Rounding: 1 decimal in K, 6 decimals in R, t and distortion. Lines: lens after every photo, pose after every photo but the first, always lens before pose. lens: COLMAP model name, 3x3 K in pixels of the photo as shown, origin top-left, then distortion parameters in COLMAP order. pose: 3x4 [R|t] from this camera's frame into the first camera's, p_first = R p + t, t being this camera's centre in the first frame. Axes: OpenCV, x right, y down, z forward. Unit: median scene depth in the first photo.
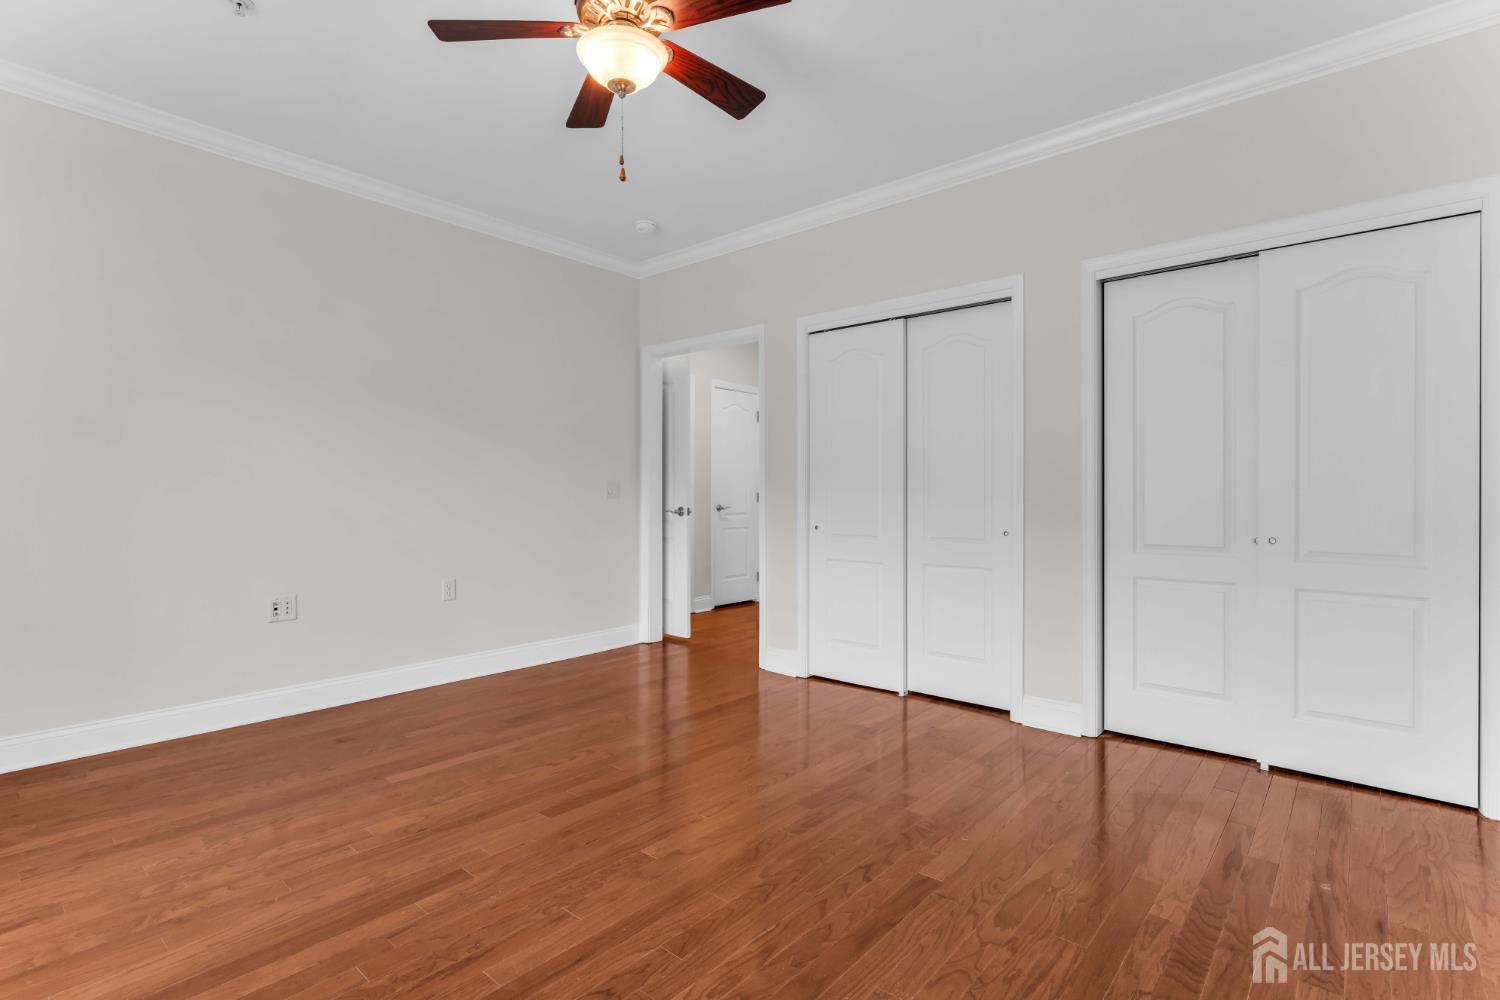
lens RADIAL K [[697.2, 0, 701.0], [0, 697.2, 497.4], [0, 0, 1]] dist [-0.001025, -0.000131]
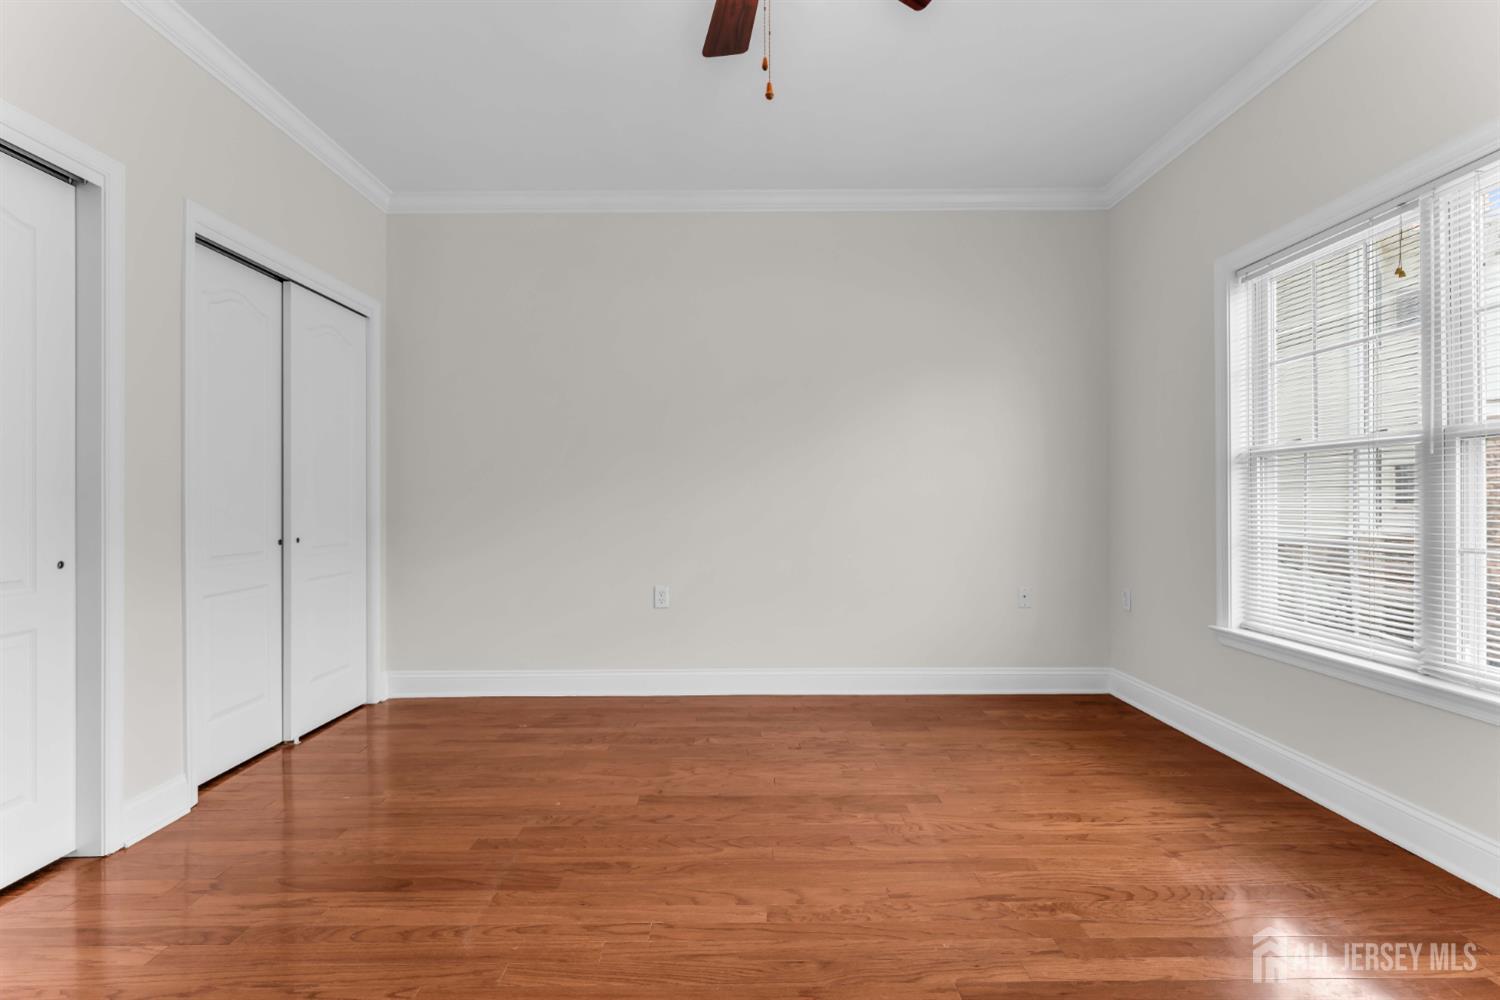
lens RADIAL K [[726.6, 0, 759.5], [0, 726.6, 495.0], [0, 0, 1]] dist [0.000126, 0.000109]
pose [[-0.704292, 0.006228, 0.709883, -0.750618], [0.005481, 0.999979, -0.003336, -0.008179], [-0.709890, 0.001541, -0.704311, 1.720982]]
